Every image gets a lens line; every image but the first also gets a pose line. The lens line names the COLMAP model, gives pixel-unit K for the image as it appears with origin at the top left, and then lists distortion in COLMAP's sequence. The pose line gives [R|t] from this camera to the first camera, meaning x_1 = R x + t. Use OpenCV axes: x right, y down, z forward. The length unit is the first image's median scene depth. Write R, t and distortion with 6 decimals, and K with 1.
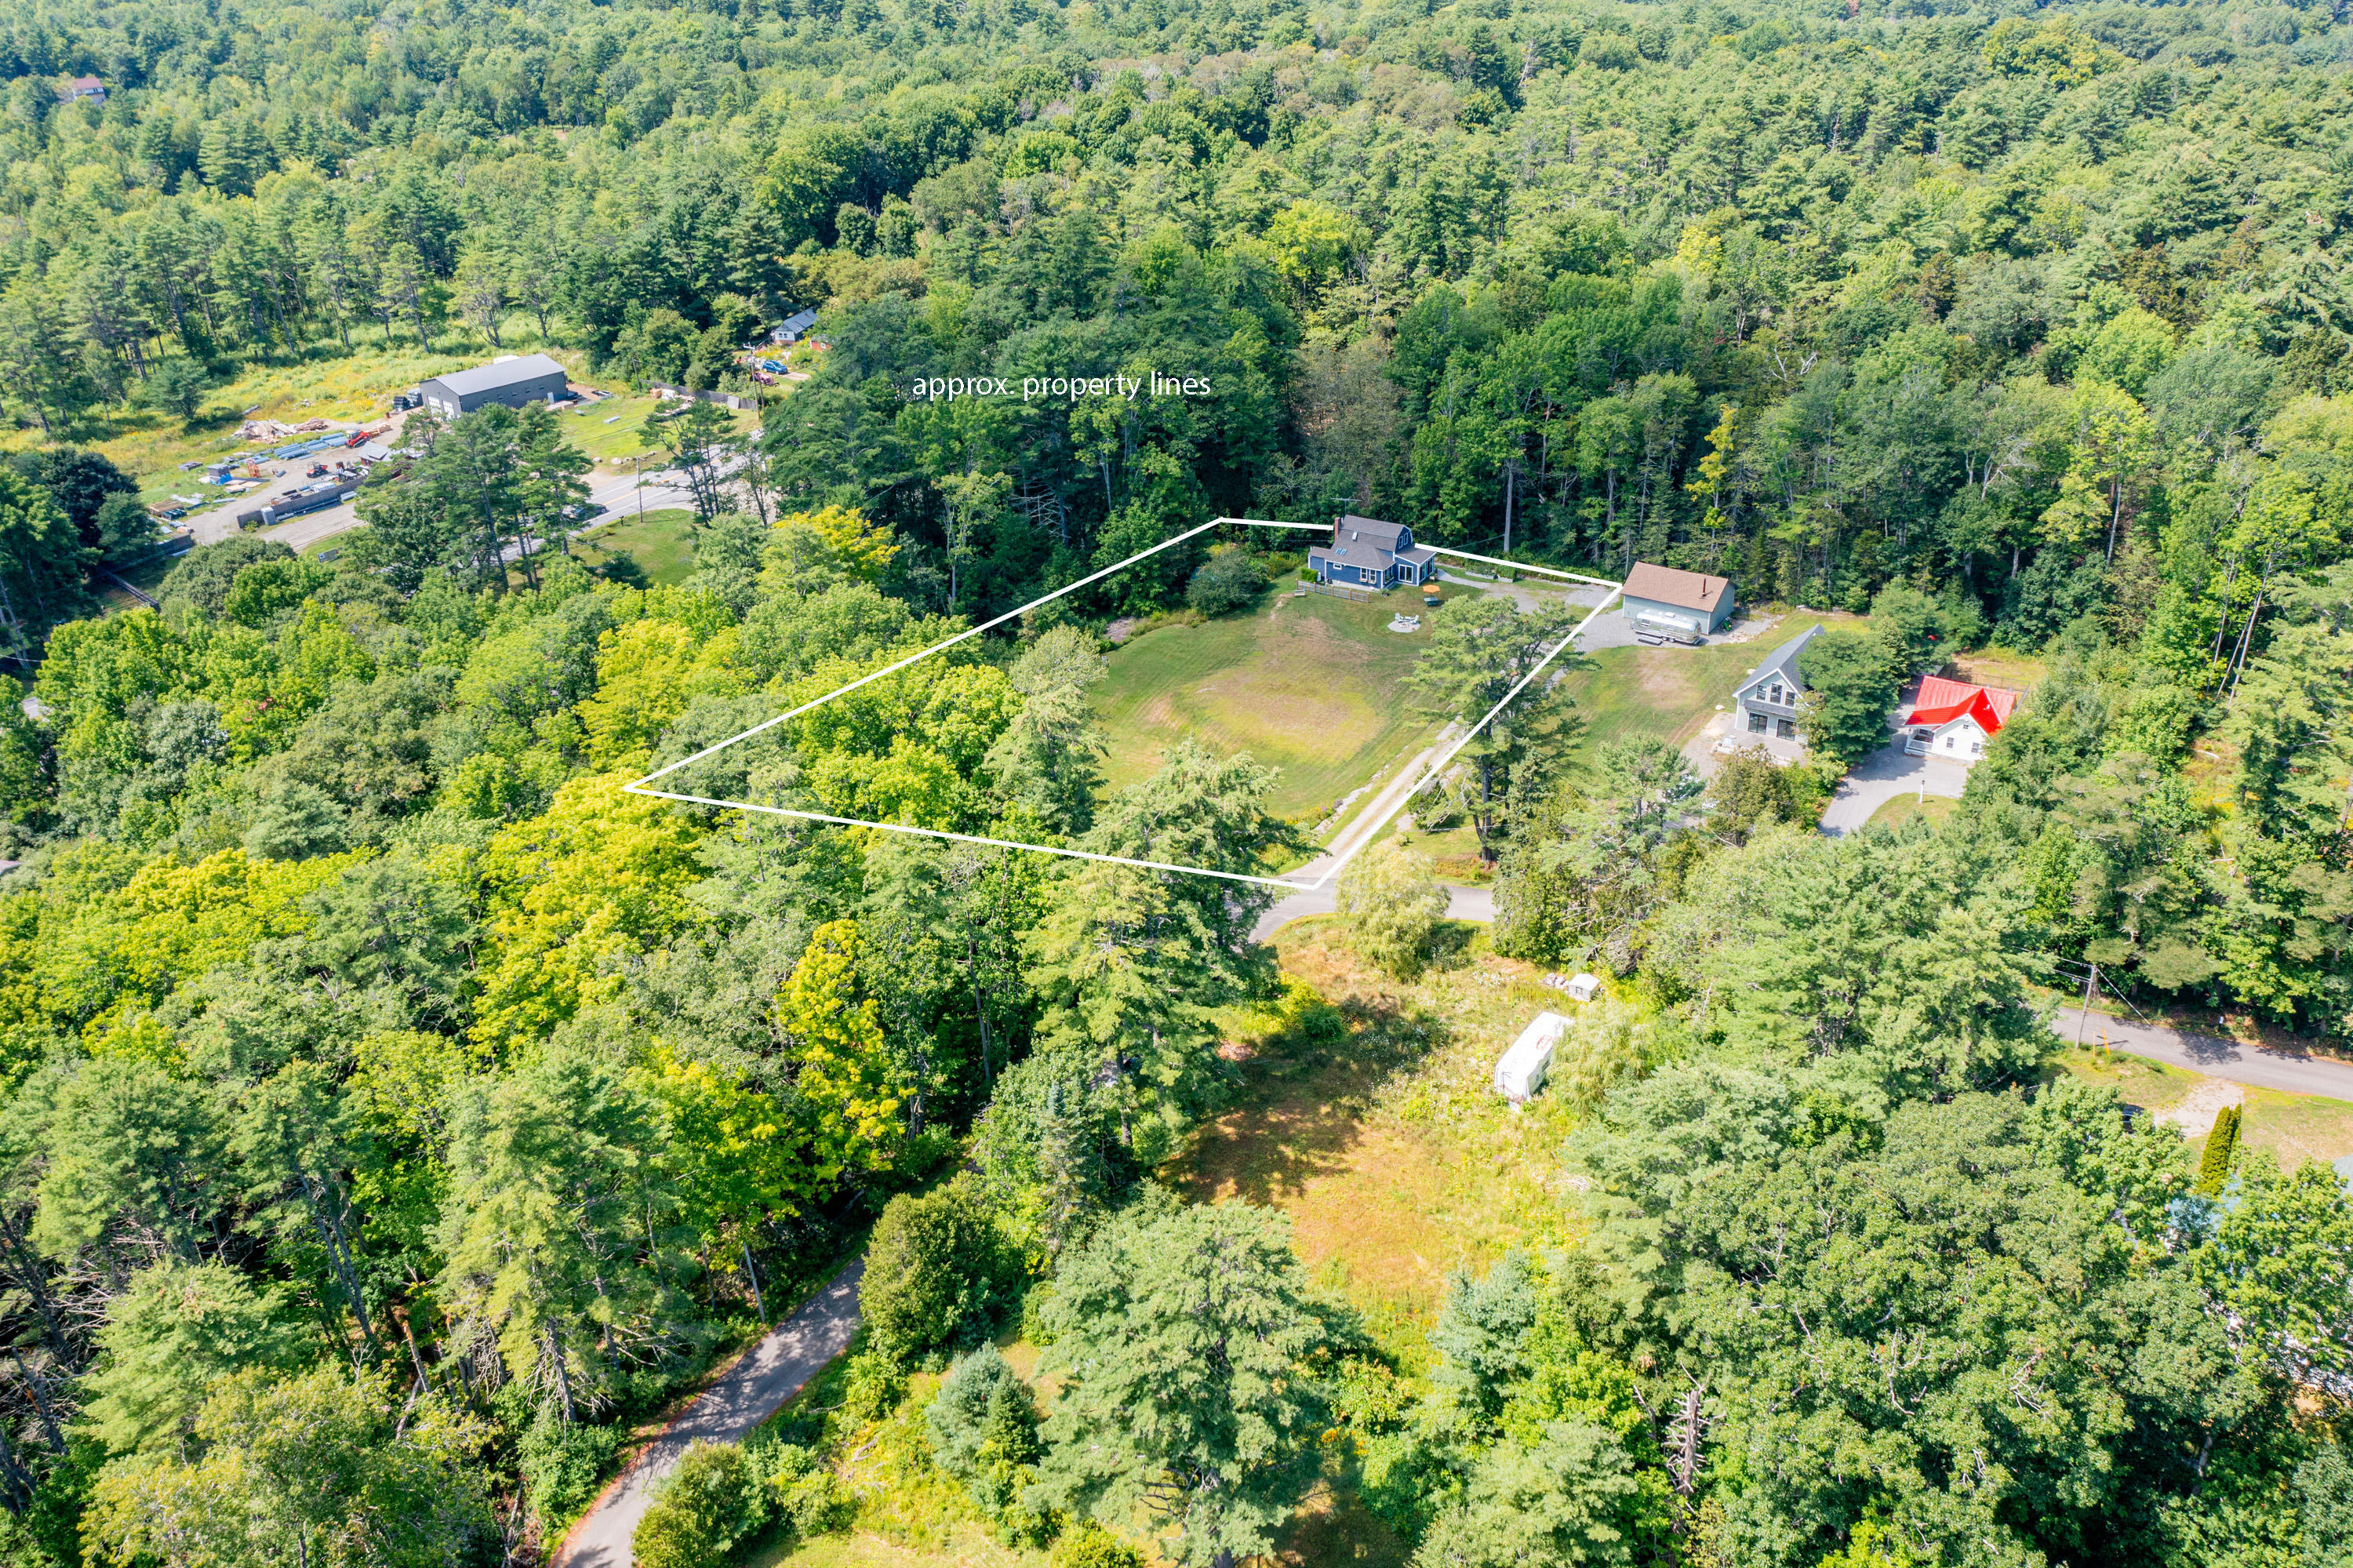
lens RADIAL K [[1941.2, 0, 1176.5], [0, 1941.2, 784.0], [0, 0, 1]] dist [-0.011561, 0.007610]
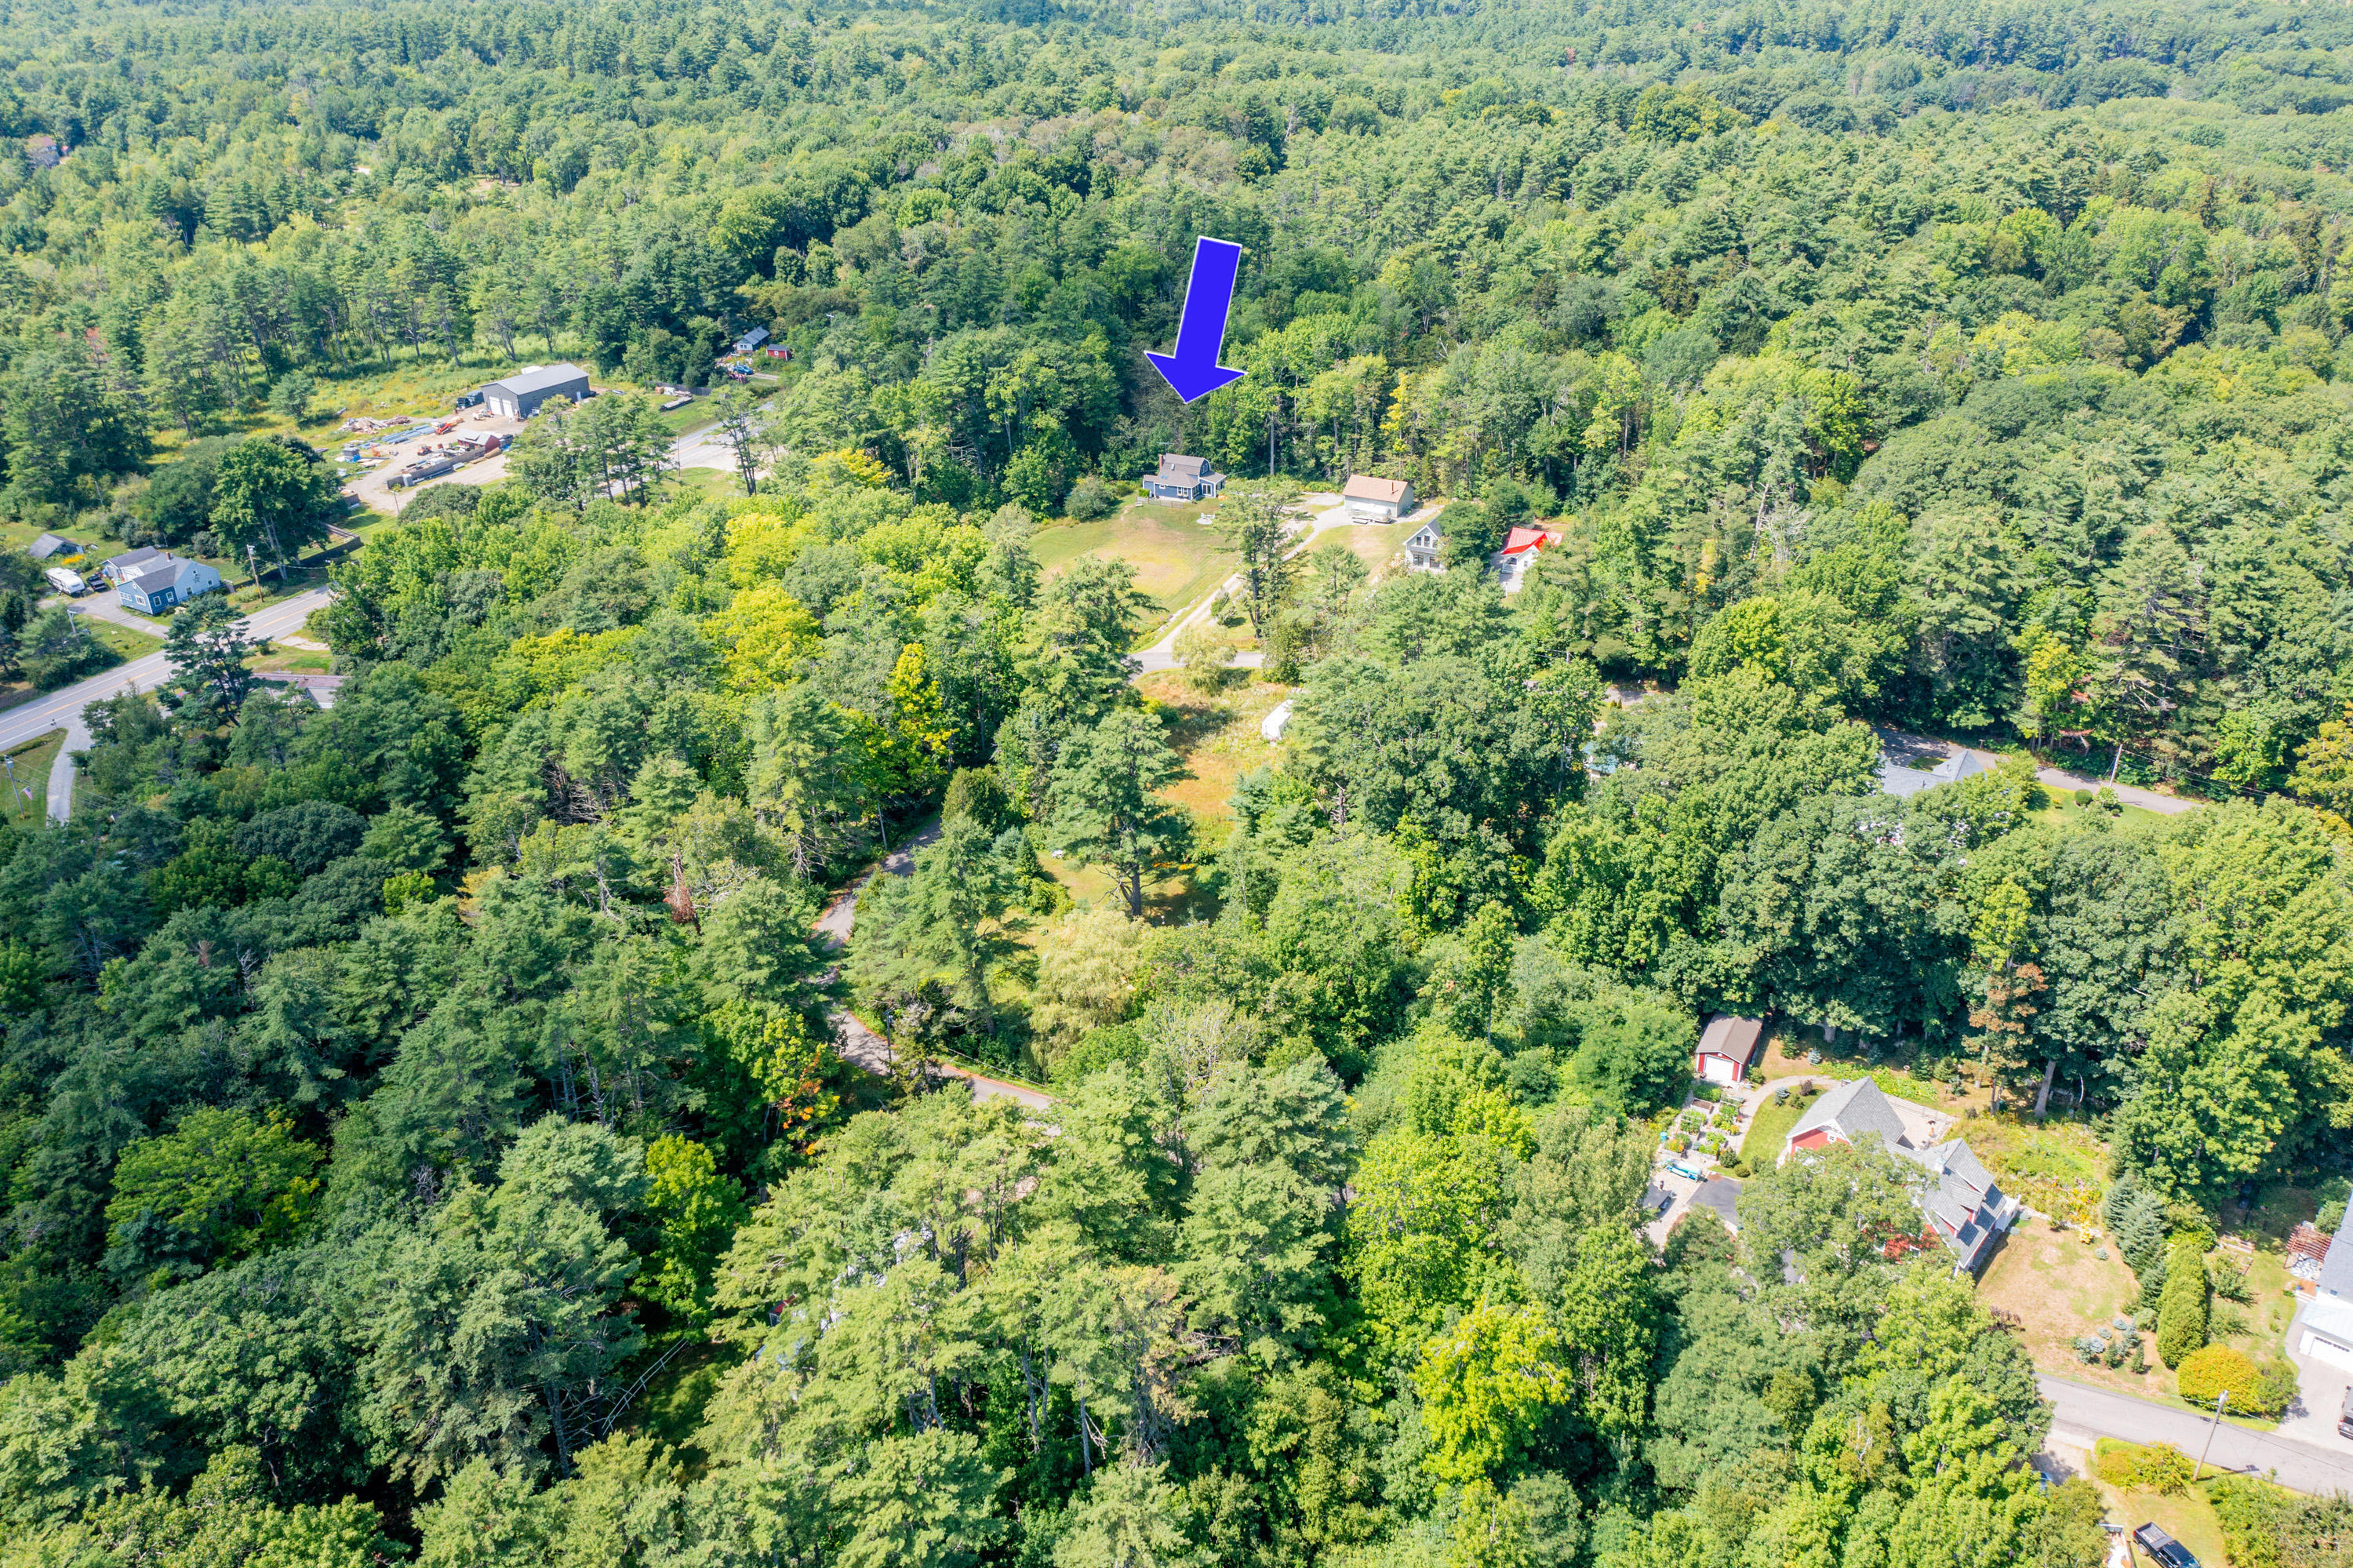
lens RADIAL K [[1941.2, 0, 1176.5], [0, 1941.2, 784.0], [0, 0, 1]] dist [-0.011561, 0.007610]
pose [[0.995030, -0.042298, 0.090145, -0.052277], [0.042775, 0.999079, -0.003365, 0.124149], [-0.089920, 0.007205, 0.995923, -0.507273]]
